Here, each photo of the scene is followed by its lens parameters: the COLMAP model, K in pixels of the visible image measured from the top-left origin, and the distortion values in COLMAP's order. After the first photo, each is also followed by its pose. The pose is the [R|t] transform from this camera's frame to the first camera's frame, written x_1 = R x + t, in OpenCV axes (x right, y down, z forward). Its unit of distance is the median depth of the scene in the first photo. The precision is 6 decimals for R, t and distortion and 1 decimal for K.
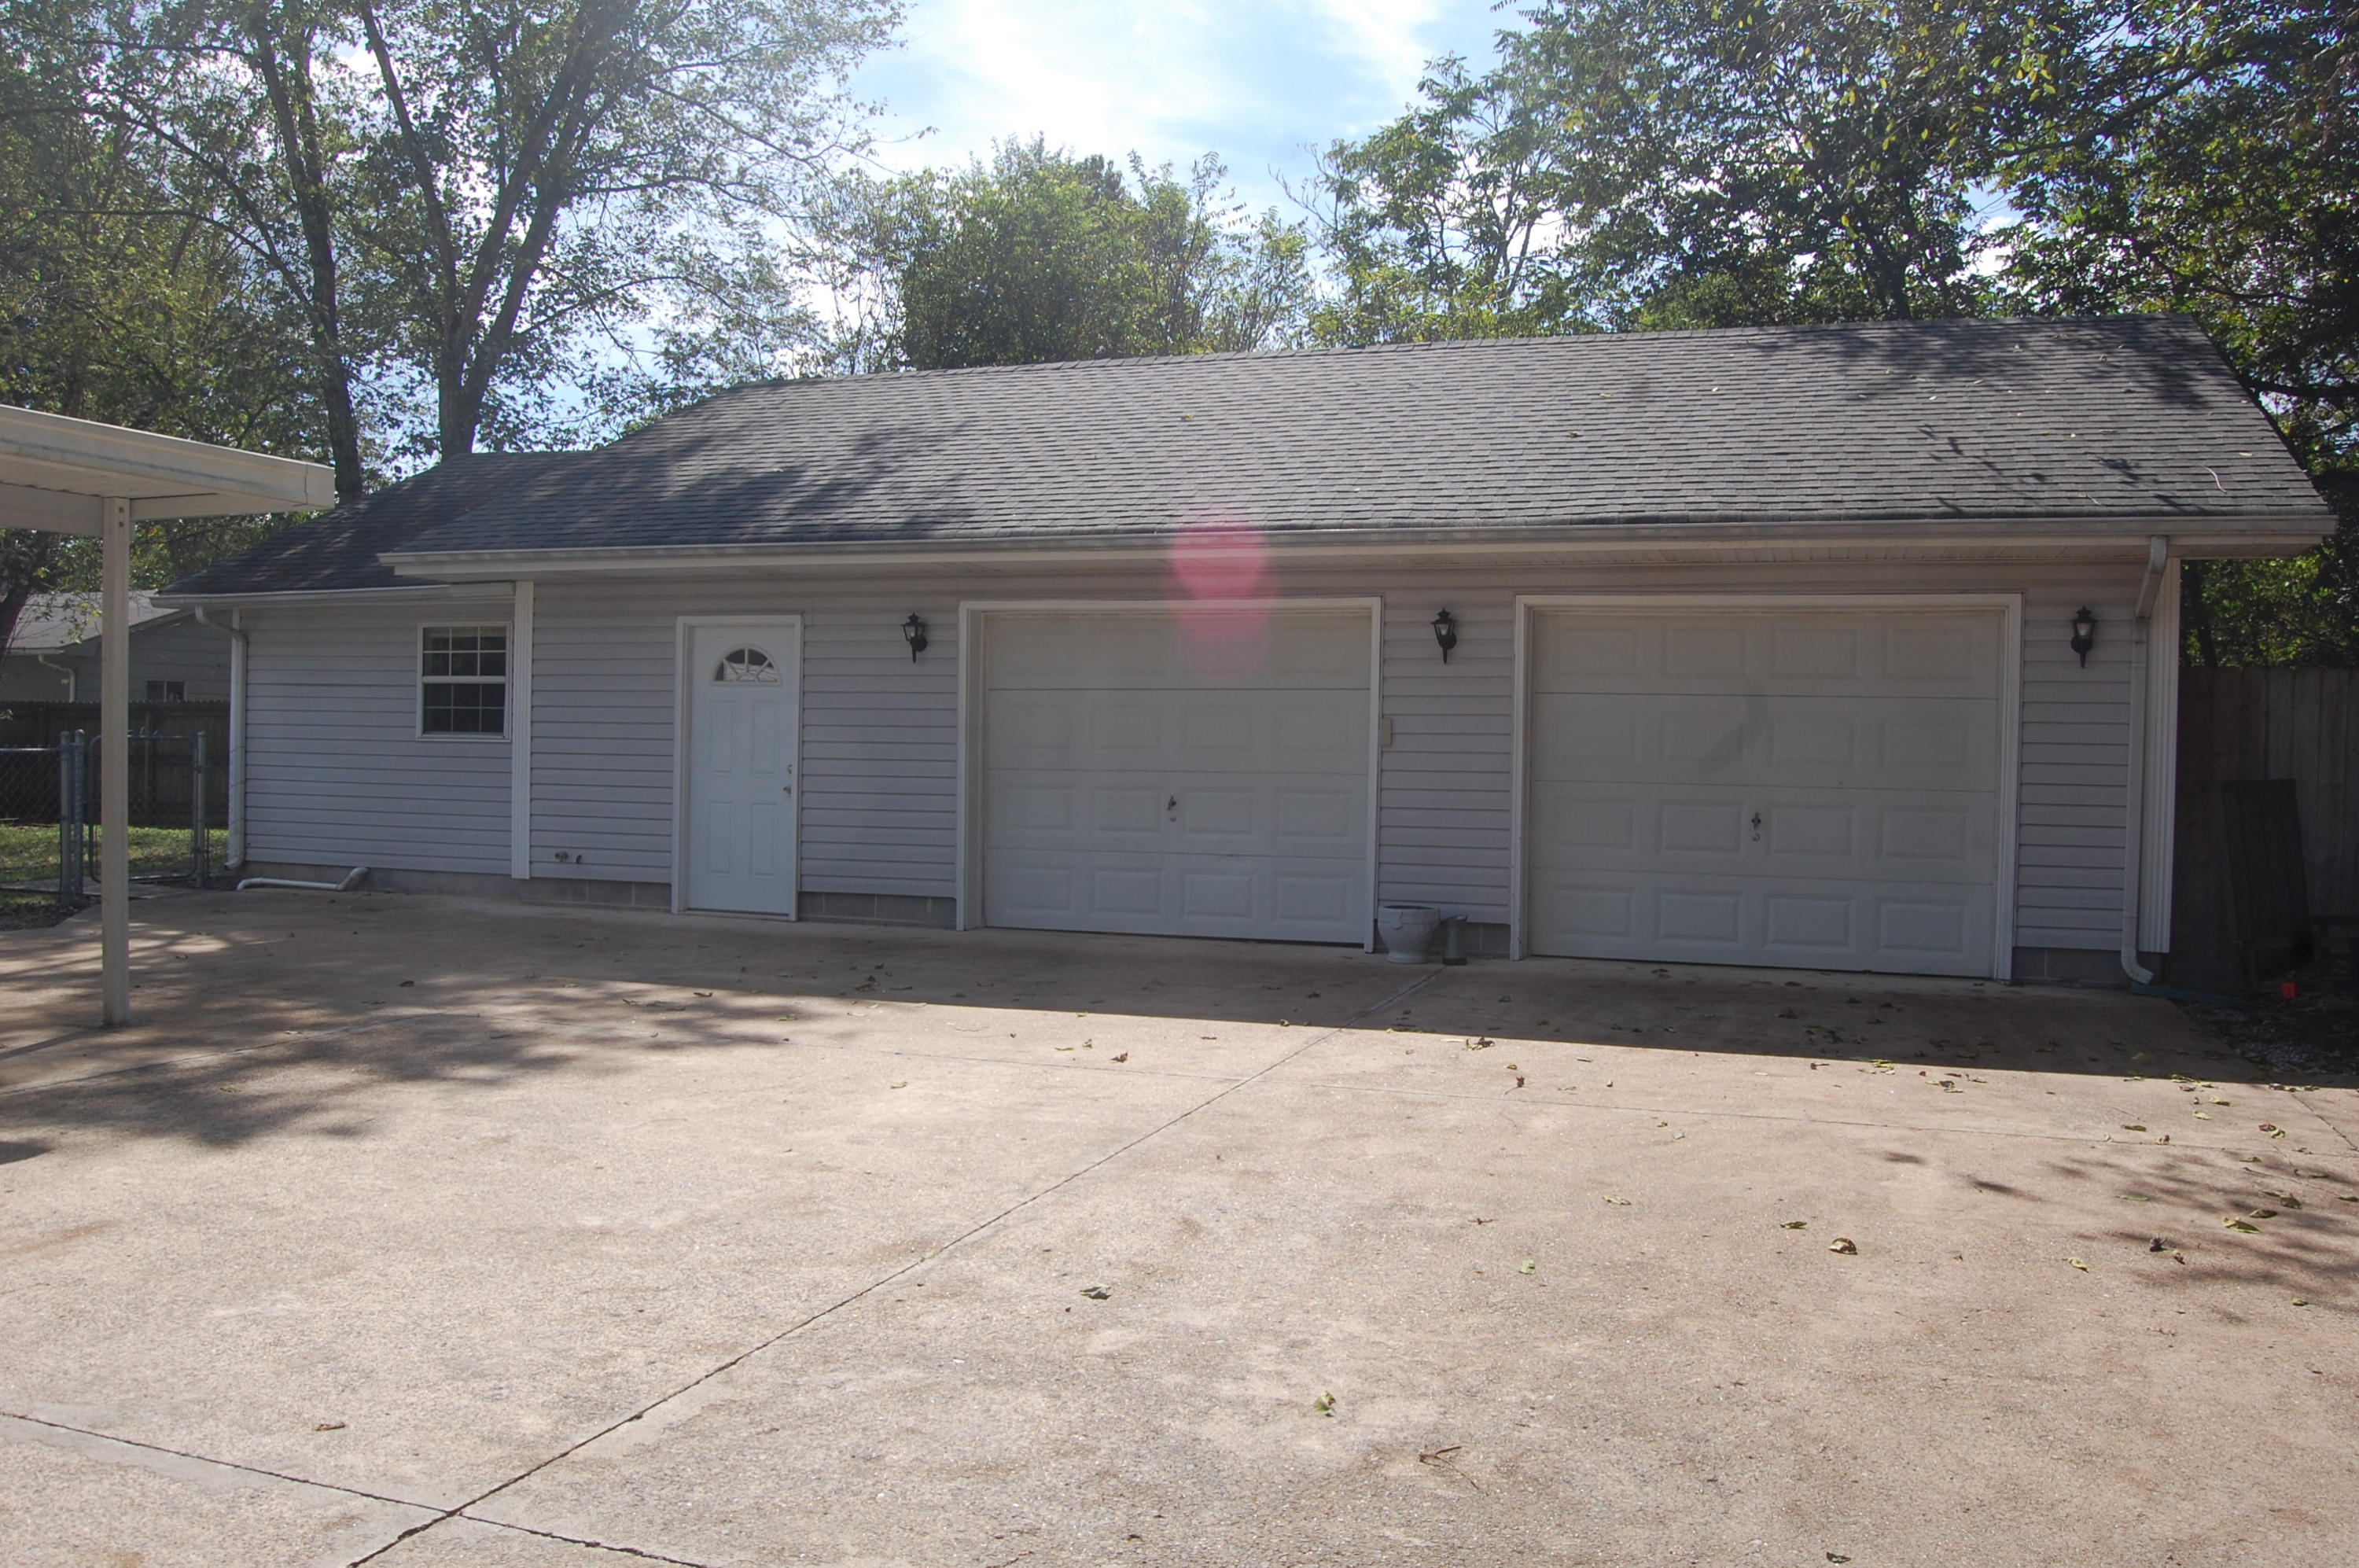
lens RADIAL K [[1848.7, 0, 1179.9], [0, 1848.7, 786.5], [0, 0, 1]] dist [-0.085812, 0.025066]
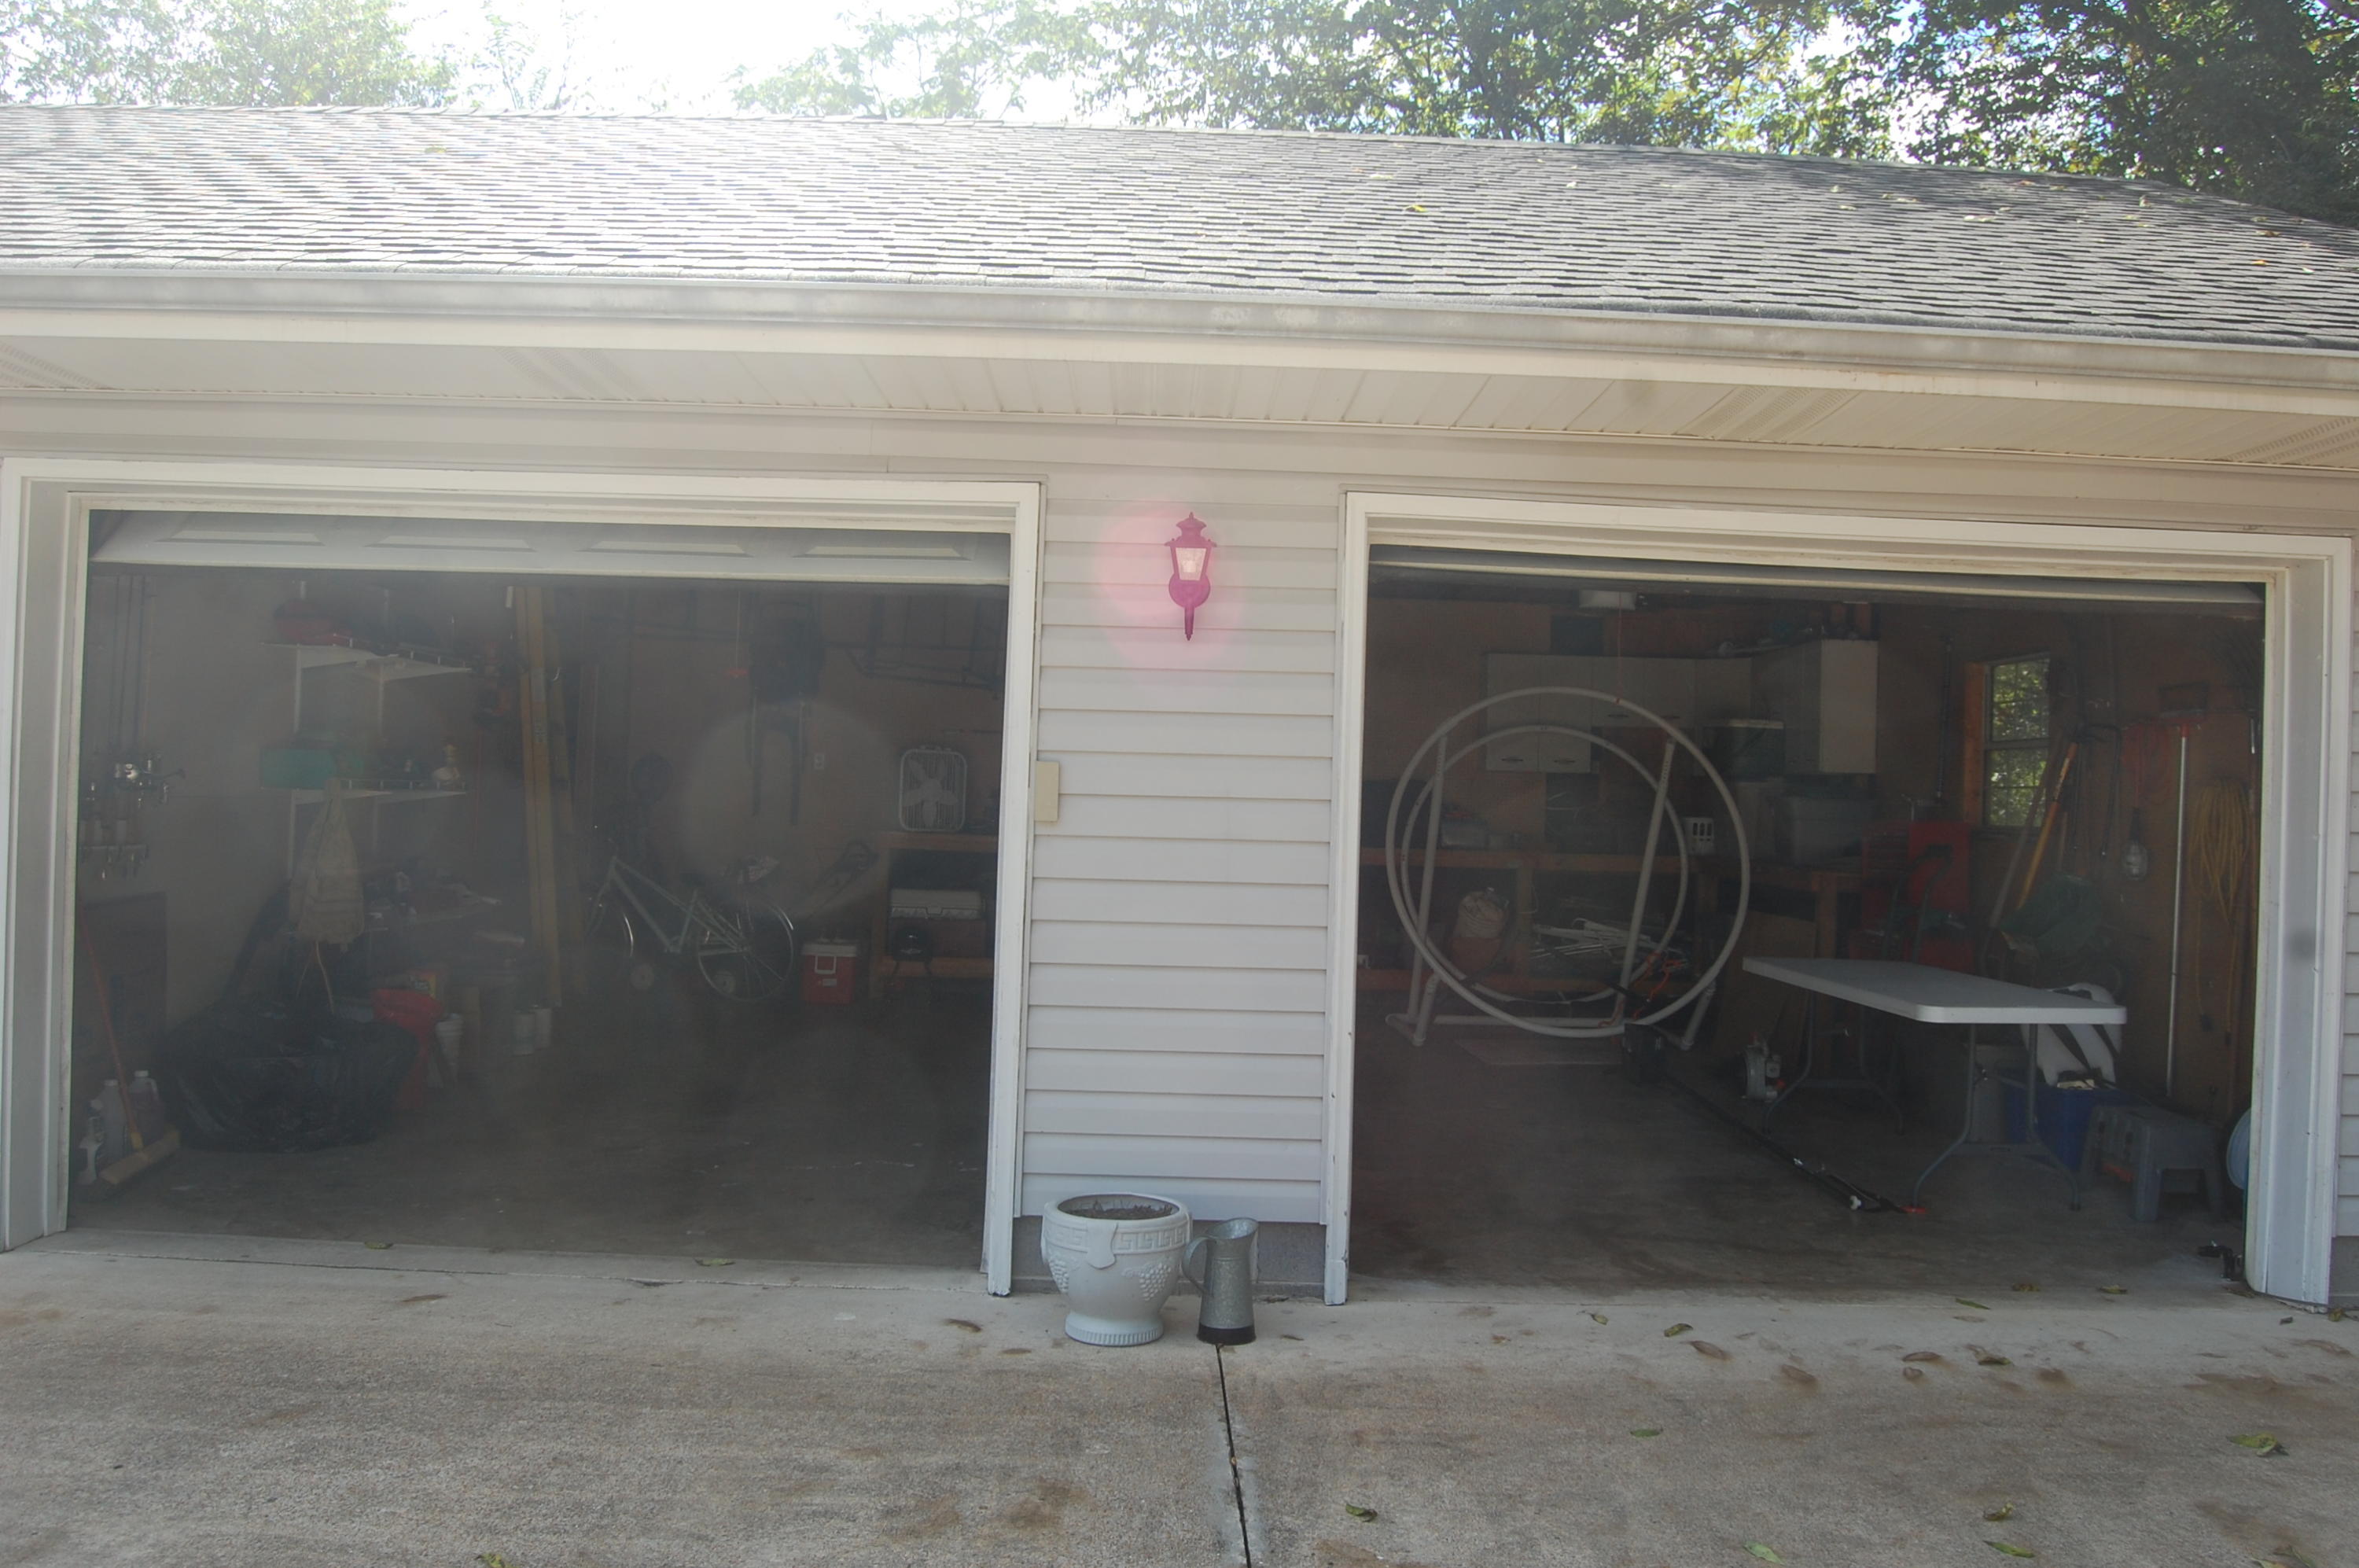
lens RADIAL K [[1848.7, 0, 1227.8], [0, 1848.7, 775.5], [0, 0, 1]] dist [-0.085812, 0.025066]
pose [[0.932757, 0.013263, 0.360262, -0.006315], [-0.006096, 0.999760, -0.021023, -0.024353], [-0.360455, 0.017413, 0.932614, 0.575979]]
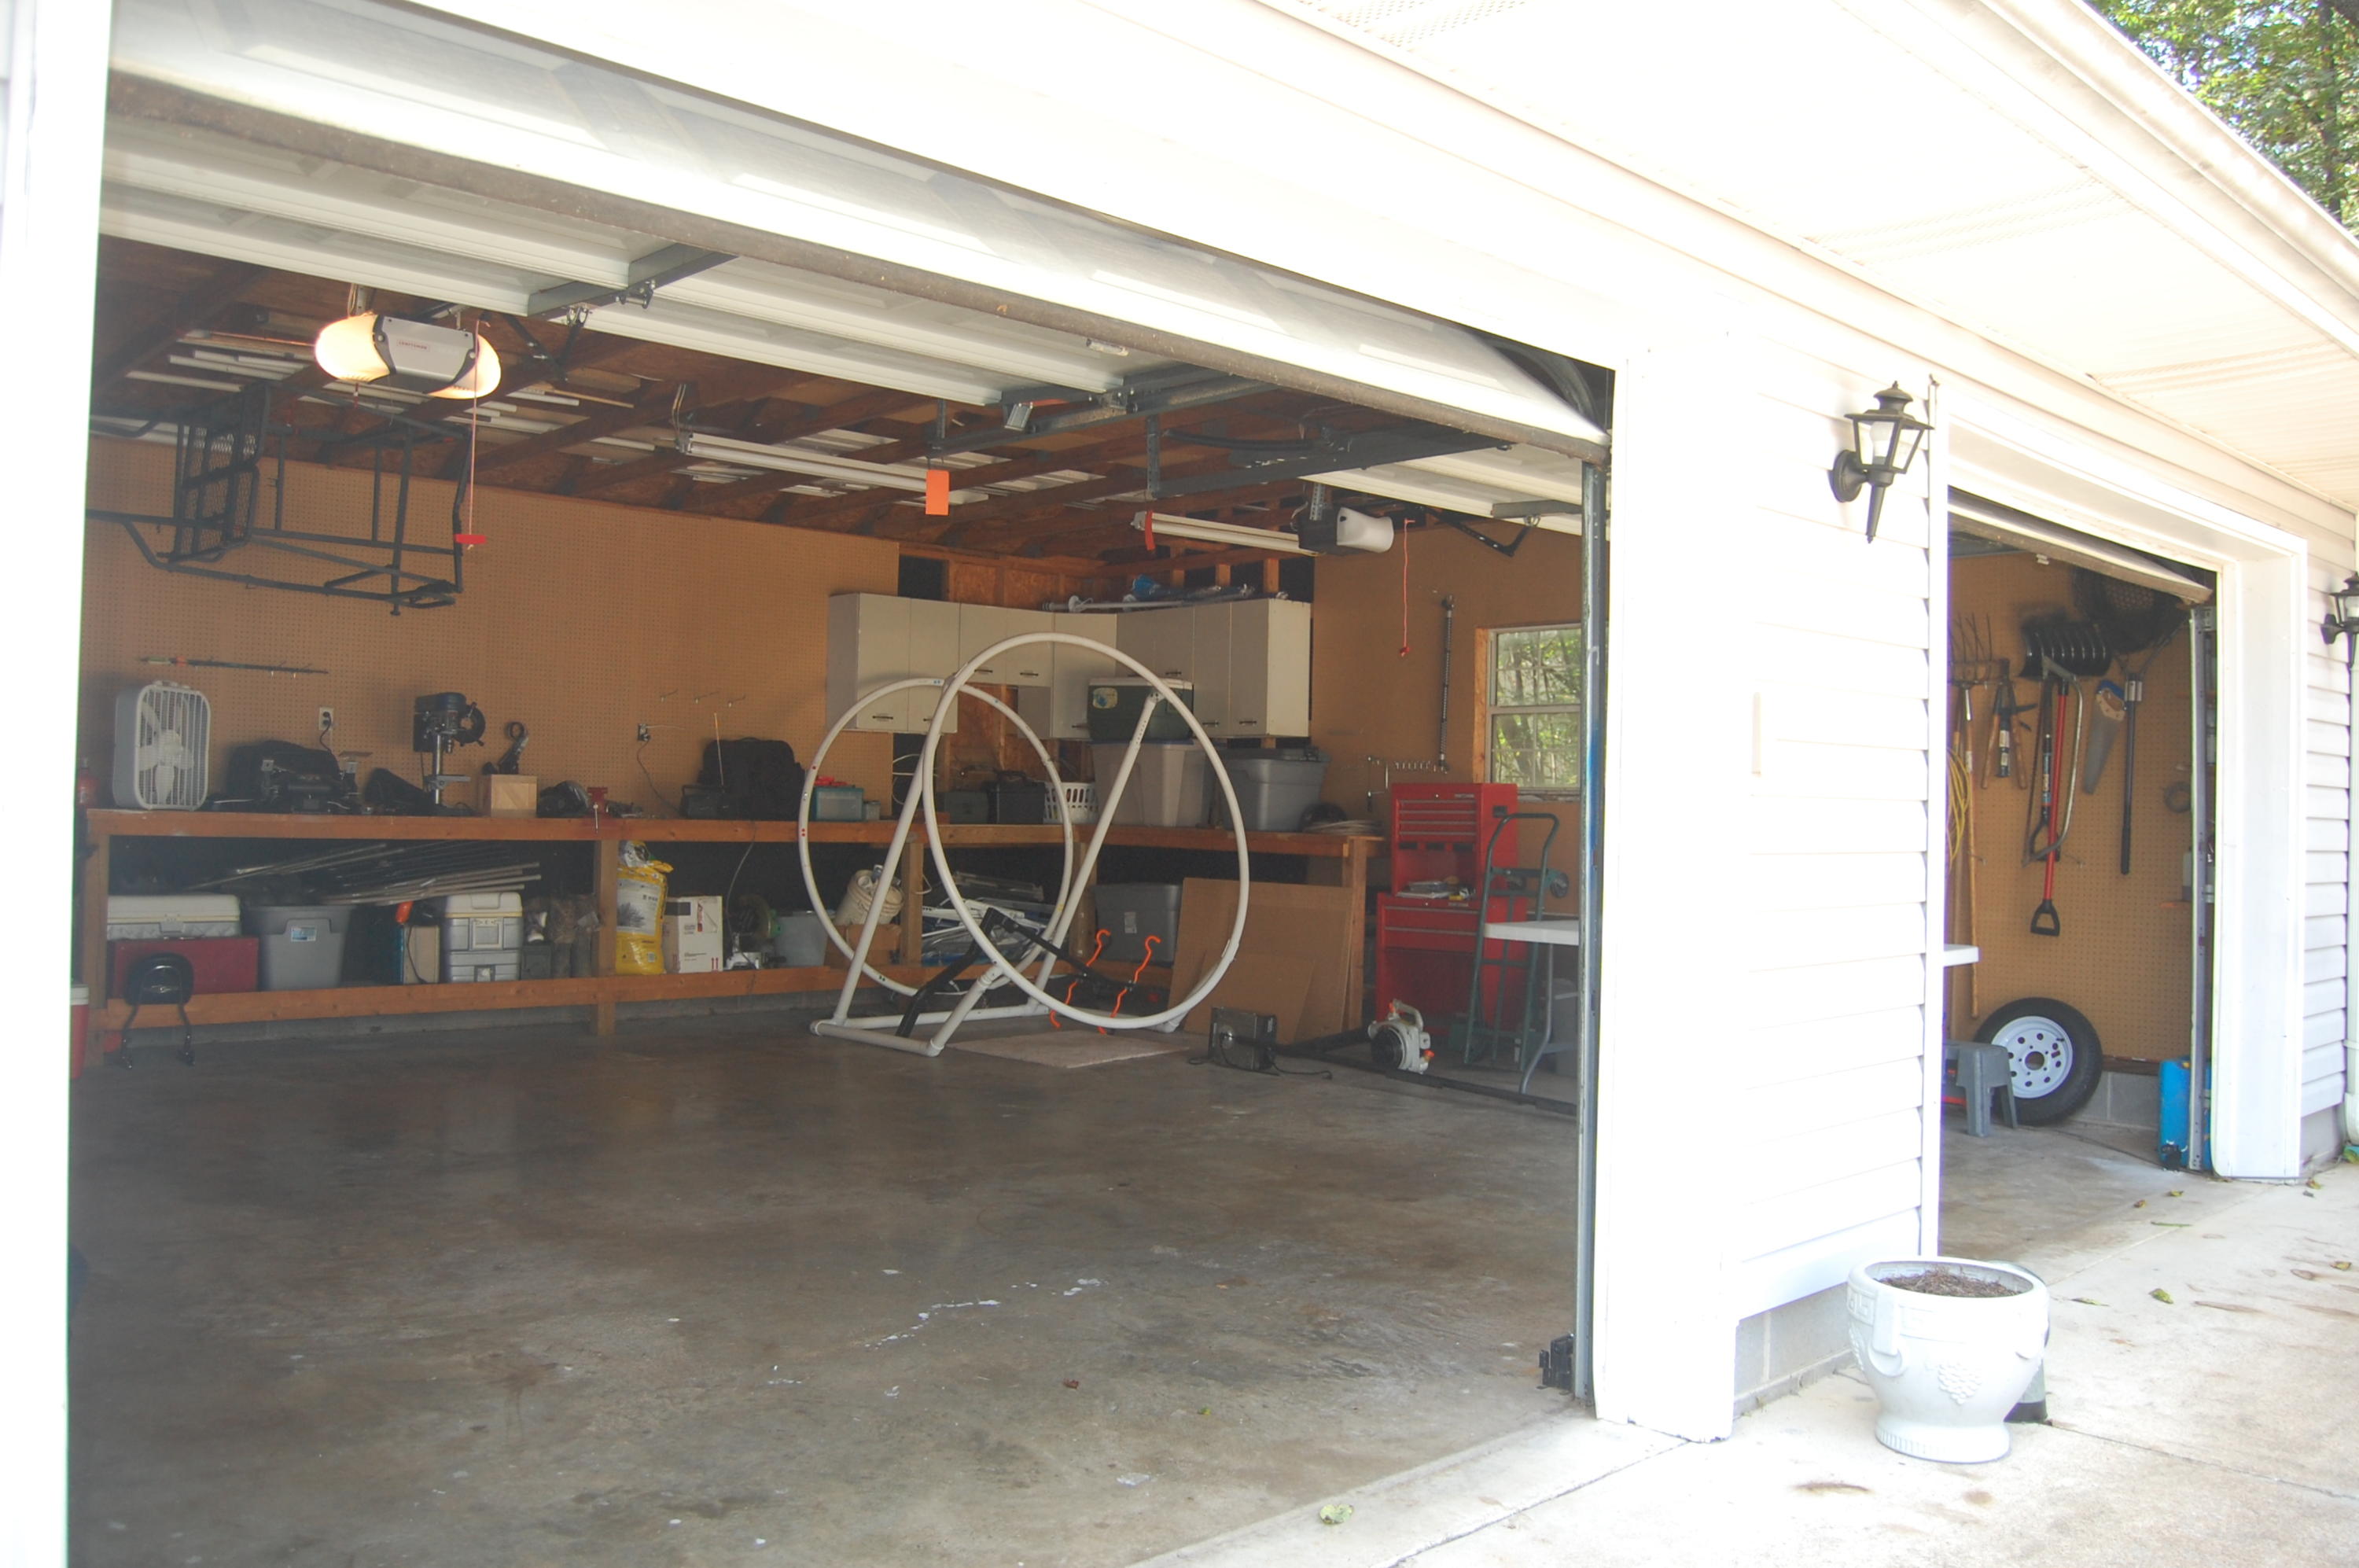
lens RADIAL K [[1848.7, 0, 1179.0], [0, 1848.7, 776.0], [0, 0, 1]] dist [-0.085812, 0.025066]
pose [[0.447538, 0.006123, 0.894244, -0.217548], [0.001760, 0.999969, -0.007727, -0.020016], [-0.894263, 0.005032, 0.447513, 0.951879]]
